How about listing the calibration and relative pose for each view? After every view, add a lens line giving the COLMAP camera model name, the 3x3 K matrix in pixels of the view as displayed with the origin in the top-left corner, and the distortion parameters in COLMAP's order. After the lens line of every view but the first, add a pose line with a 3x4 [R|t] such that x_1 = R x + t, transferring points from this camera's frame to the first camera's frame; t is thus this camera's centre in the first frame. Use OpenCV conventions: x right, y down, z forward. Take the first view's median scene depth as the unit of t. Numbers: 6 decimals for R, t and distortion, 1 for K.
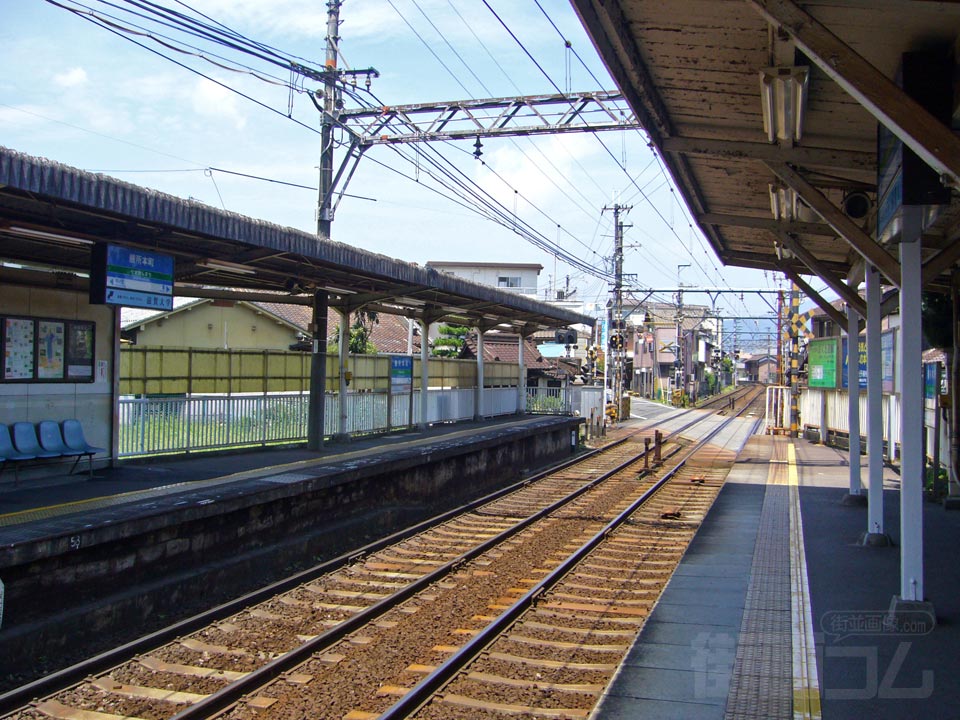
lens RADIAL K [[1000.7, 0, 480.0], [0, 1000.7, 360.0], [0, 0, 1]] dist [-0.065479, 0.003359]
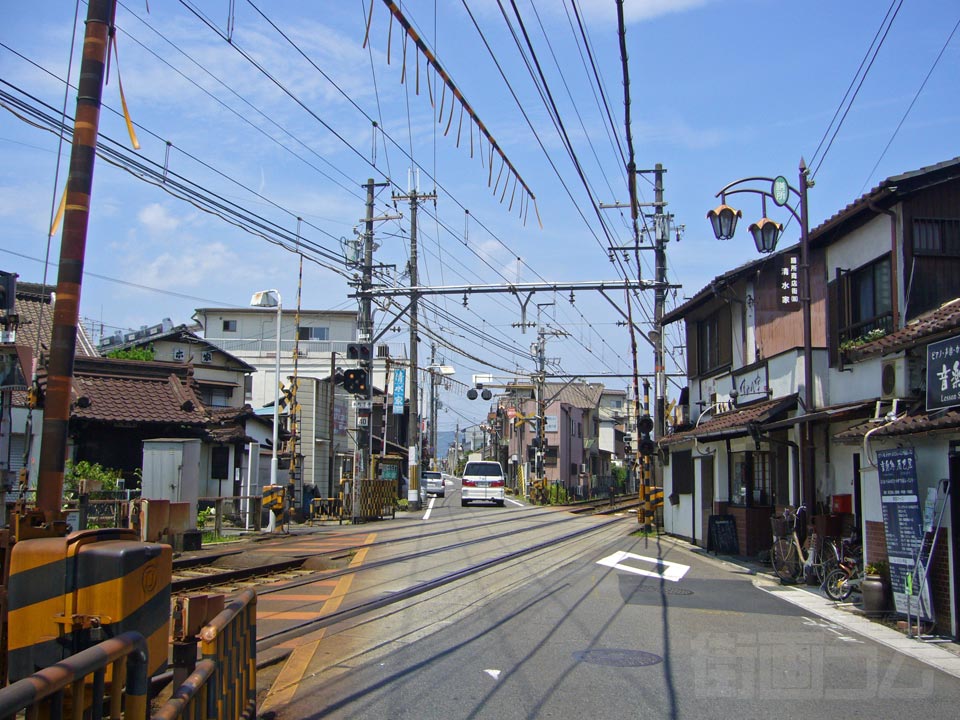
lens RADIAL K [[1000.7, 0, 480.0], [0, 1000.7, 360.0], [0, 0, 1]] dist [-0.065479, 0.003359]
pose [[0.998685, -0.001990, 0.051221, 0.174746], [0.007484, 0.994200, -0.107284, 0.030864], [-0.050710, 0.107527, 0.992908, 0.425999]]
